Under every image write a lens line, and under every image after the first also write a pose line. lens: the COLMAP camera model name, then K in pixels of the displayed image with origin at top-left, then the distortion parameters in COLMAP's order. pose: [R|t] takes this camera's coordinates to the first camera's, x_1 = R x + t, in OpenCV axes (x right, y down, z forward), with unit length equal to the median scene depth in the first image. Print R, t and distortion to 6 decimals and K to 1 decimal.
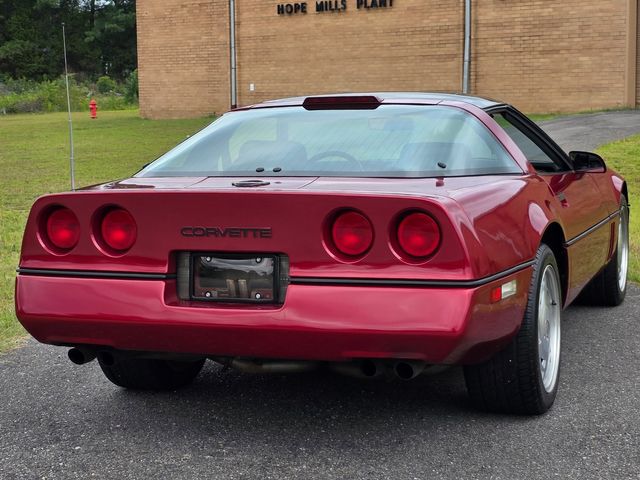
lens RADIAL K [[1276.8, 0, 337.8], [0, 1276.8, 240.4], [0, 0, 1]] dist [0.158081, -0.359905]
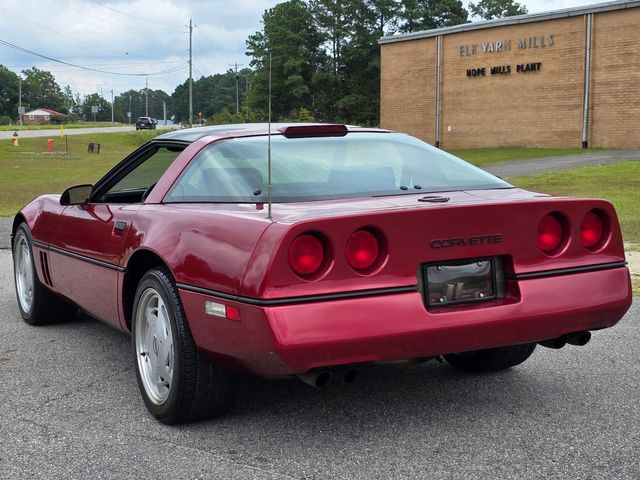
lens RADIAL K [[1080.5, 0, 318.7], [0, 1080.5, 240.4], [0, 0, 1]] dist [0.155252, -0.597140]
pose [[0.949870, 0.038278, -0.310294, 0.178326], [-0.043759, 0.998985, -0.010722, 0.022048], [0.309568, 0.023763, 0.950580, -0.172685]]
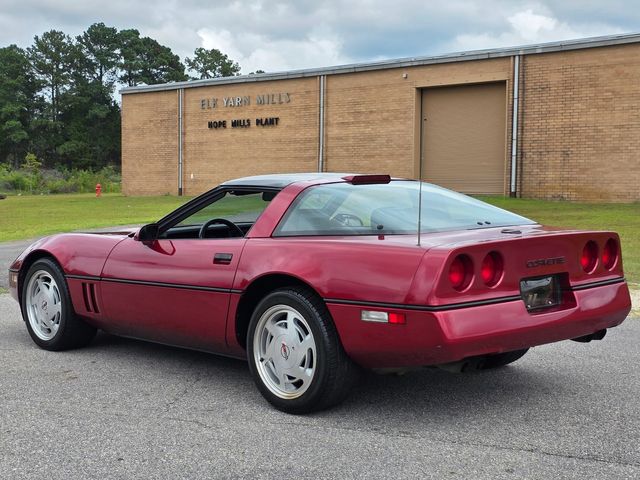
lens RADIAL K [[1045.8, 0, 312.7], [0, 1045.8, 239.1], [0, 0, 1]] dist [0.156036, -0.295489]
pose [[0.998791, 0.019960, -0.044930, 0.135227], [-0.022752, 0.997784, -0.062521, 0.026644], [0.043583, 0.063468, 0.997032, -0.207150]]
